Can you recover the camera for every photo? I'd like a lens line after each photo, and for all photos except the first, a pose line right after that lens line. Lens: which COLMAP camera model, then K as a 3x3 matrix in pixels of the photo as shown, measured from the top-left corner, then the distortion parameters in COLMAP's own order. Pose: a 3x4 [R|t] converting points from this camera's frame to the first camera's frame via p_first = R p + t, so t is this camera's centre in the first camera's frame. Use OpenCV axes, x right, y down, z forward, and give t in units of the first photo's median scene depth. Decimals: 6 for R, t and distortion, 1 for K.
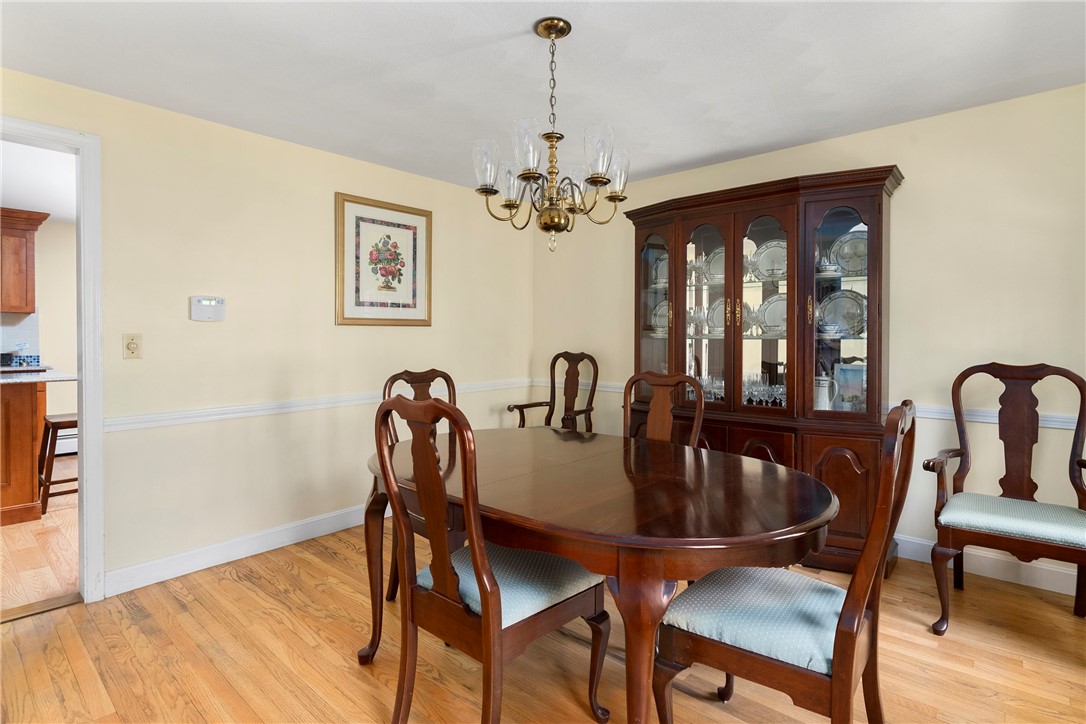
lens RADIAL K [[544.8, 0, 541.9], [0, 544.8, 344.0], [0, 0, 1]] dist [-0.041805, -0.000038]
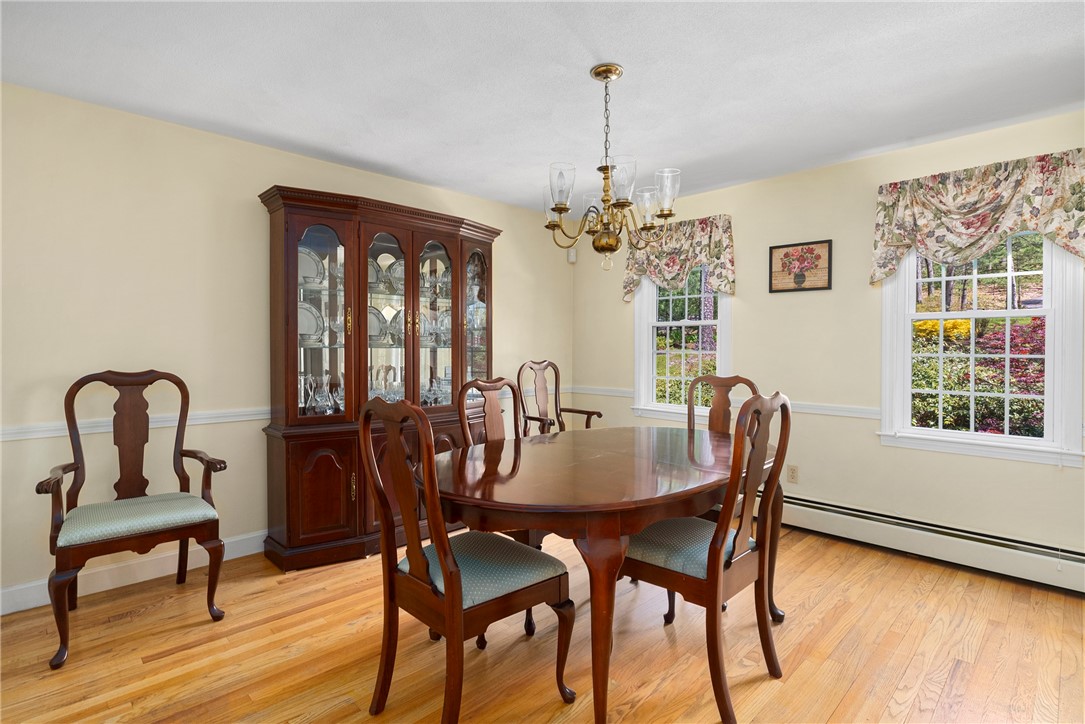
lens RADIAL K [[544.3, 0, 541.4], [0, 544.3, 344.0], [0, 0, 1]] dist [-0.041805, -0.000038]
pose [[0.058860, 0.000345, 0.998266, -0.114153], [0.016223, 0.999868, -0.001302, -0.001824], [-0.998134, 0.016271, 0.058847, 0.108612]]
